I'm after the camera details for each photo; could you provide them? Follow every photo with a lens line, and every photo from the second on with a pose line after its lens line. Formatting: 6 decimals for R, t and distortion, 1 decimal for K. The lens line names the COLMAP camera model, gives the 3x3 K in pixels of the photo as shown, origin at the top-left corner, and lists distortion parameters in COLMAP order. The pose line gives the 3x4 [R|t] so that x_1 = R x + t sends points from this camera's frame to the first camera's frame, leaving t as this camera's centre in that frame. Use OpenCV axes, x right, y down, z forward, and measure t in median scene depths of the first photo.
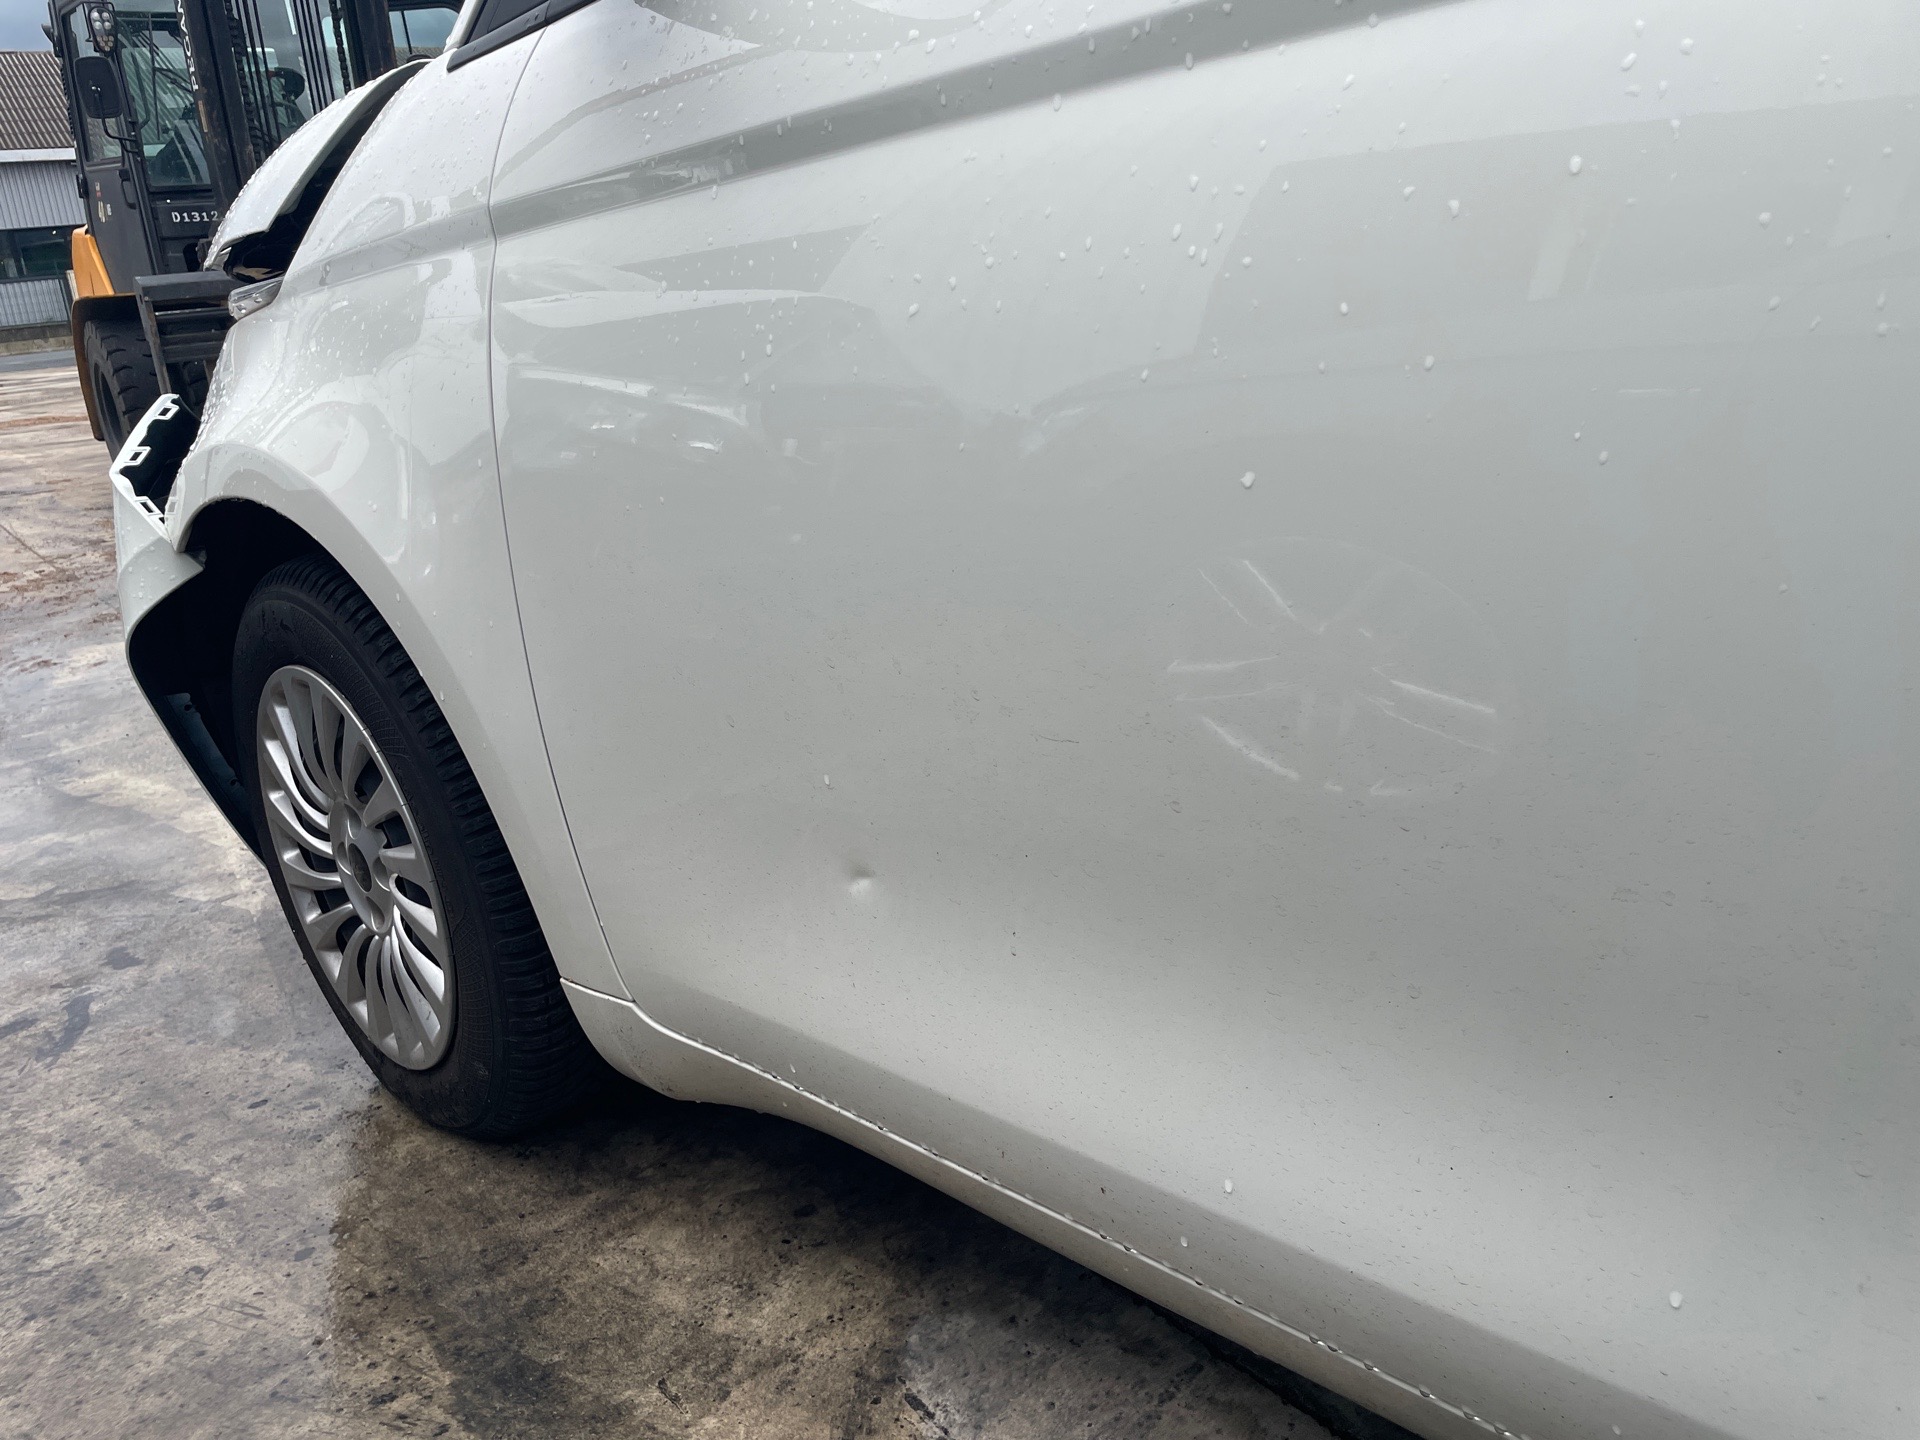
lens RADIAL K [[1451.3, 0, 954.8], [0, 1451.3, 723.4], [0, 0, 1]] dist [0.074176, -0.093488]
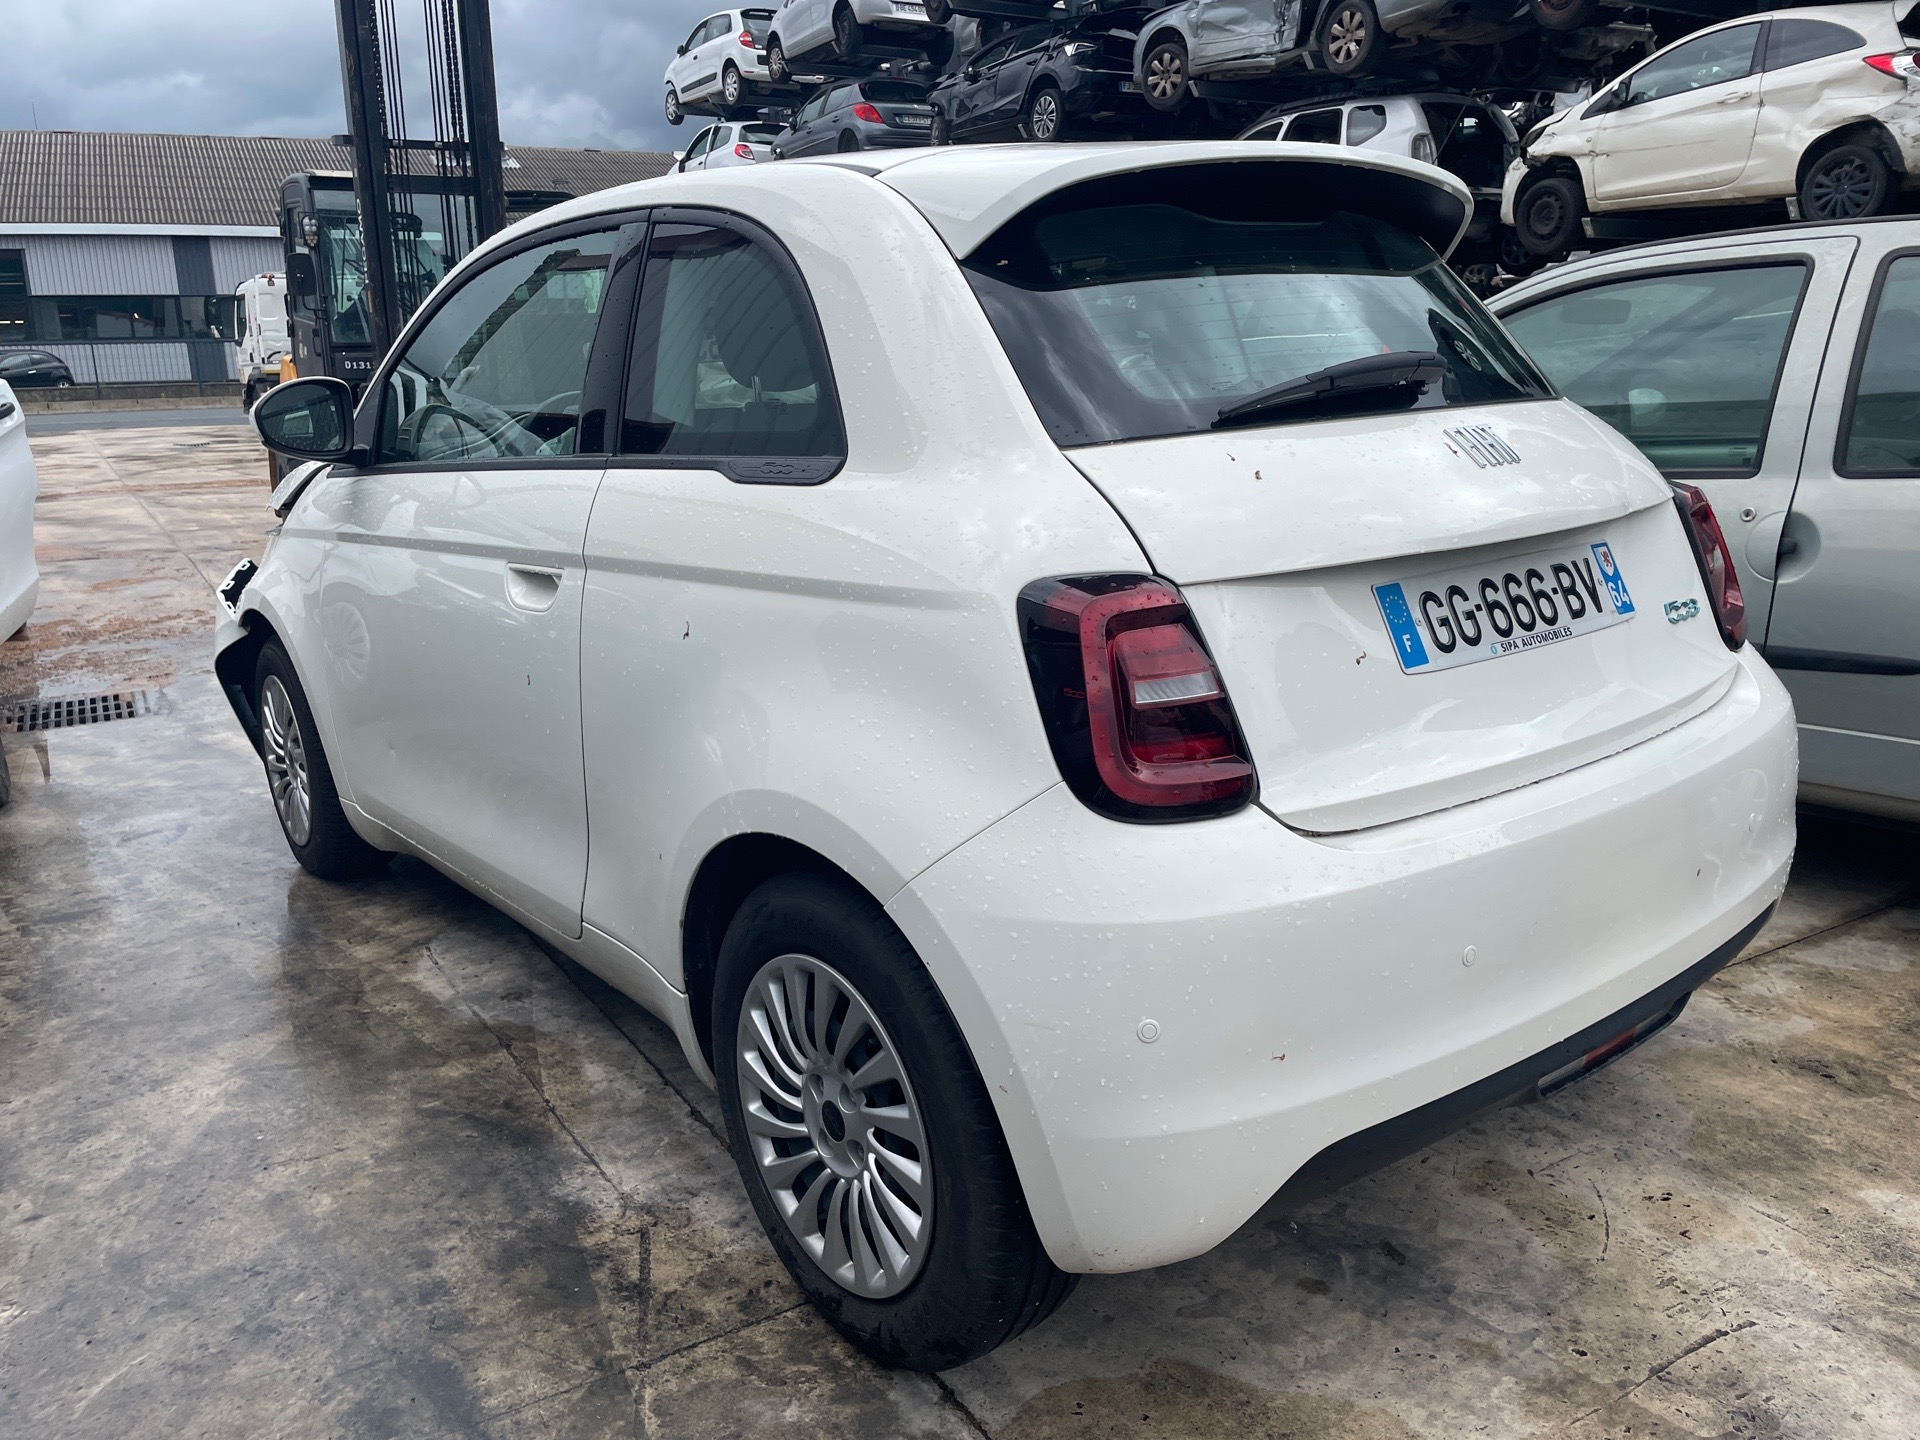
lens RADIAL K [[1451.3, 0, 942.1], [0, 1451.3, 711.1], [0, 0, 1]] dist [0.074176, -0.093488]
pose [[0.990055, 0.086134, -0.111229, 0.930480], [-0.093253, 0.993805, -0.060459, 0.064401], [0.105332, 0.070231, 0.991954, -1.310509]]
